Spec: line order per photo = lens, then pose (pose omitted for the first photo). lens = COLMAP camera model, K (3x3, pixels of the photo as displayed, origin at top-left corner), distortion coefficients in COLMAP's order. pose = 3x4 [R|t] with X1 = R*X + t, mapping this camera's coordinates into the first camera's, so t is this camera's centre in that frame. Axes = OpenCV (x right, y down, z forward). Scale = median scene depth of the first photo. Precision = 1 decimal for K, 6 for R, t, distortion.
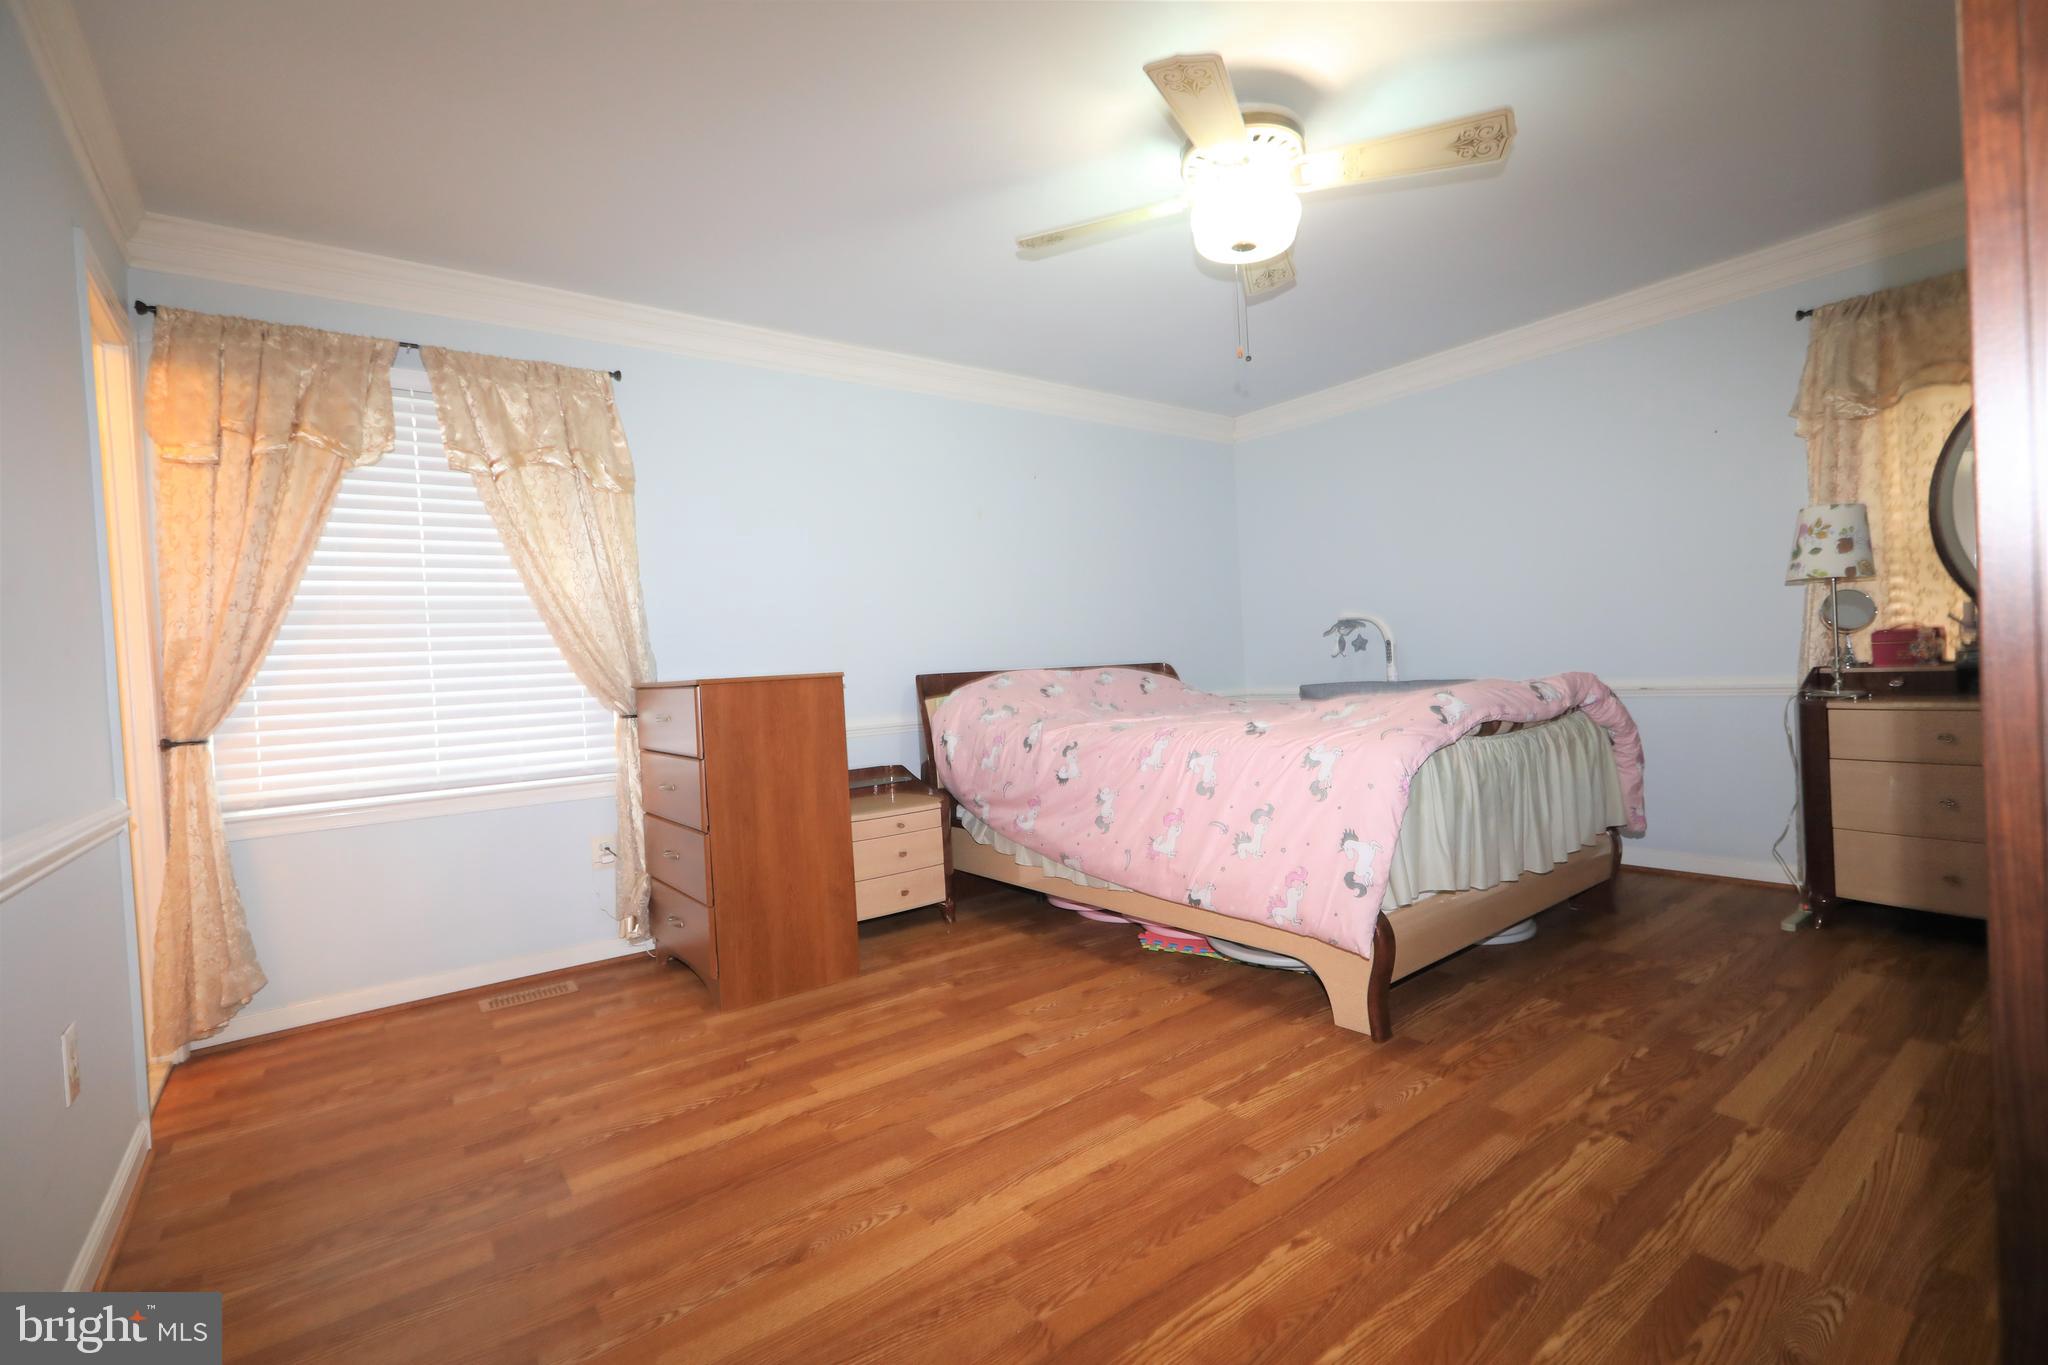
lens RADIAL K [[917.0, 0, 1035.3], [0, 917.0, 687.7], [0, 0, 1]] dist [0.003189, 0.001109]
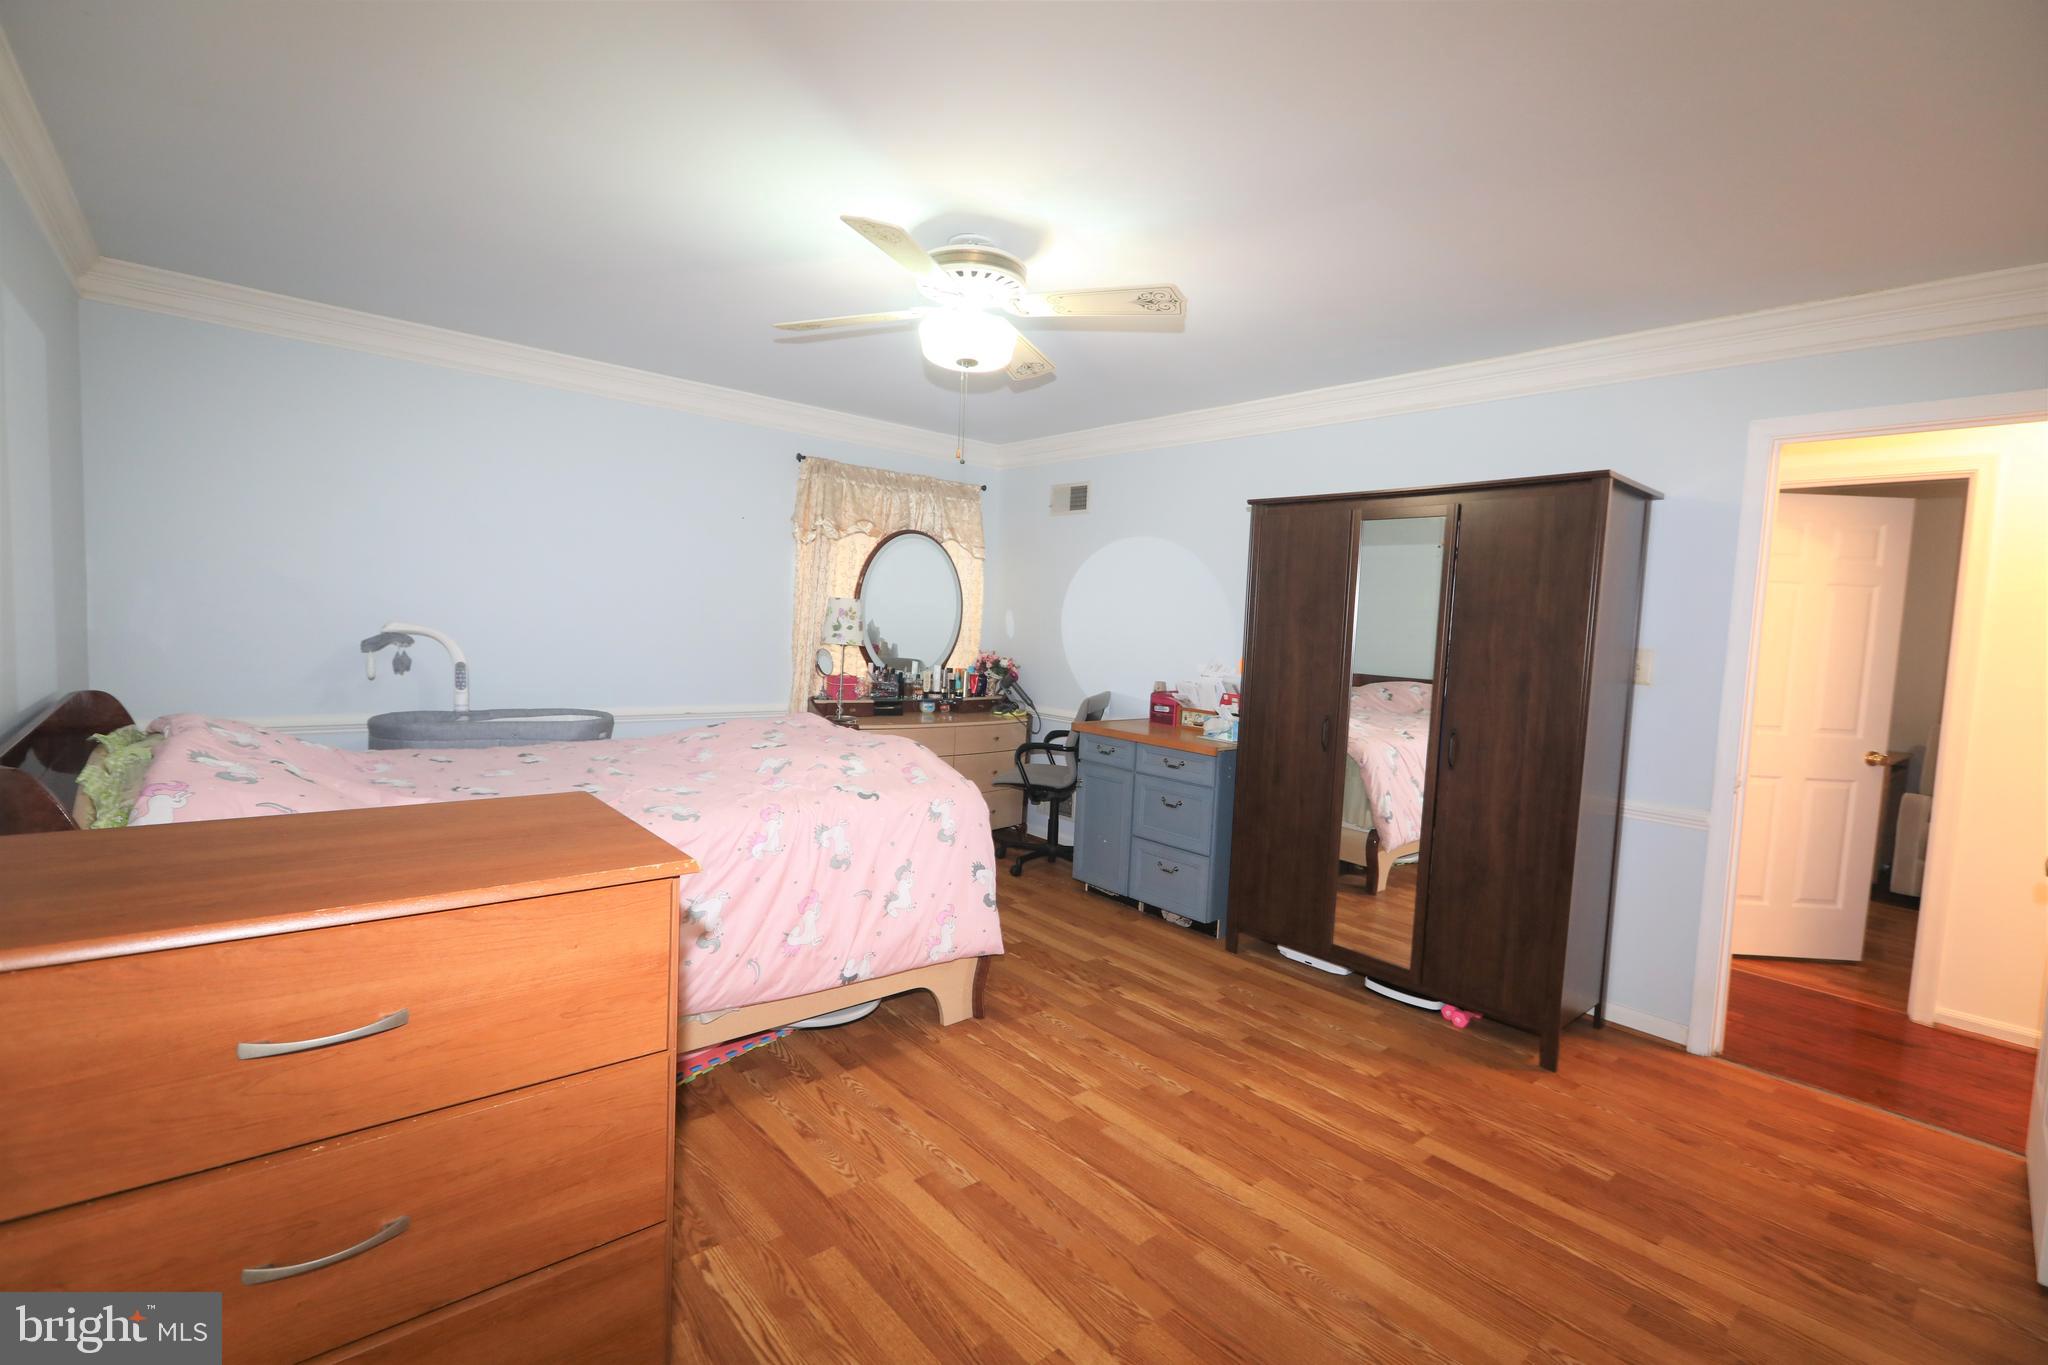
lens RADIAL K [[917.0, 0, 1035.3], [0, 917.0, 687.7], [0, 0, 1]] dist [0.003189, 0.001109]
pose [[-0.063488, -0.022646, 0.997726, -1.001159], [-0.024157, 0.999484, 0.021149, -0.124237], [-0.997690, -0.022759, -0.064002, 1.101101]]
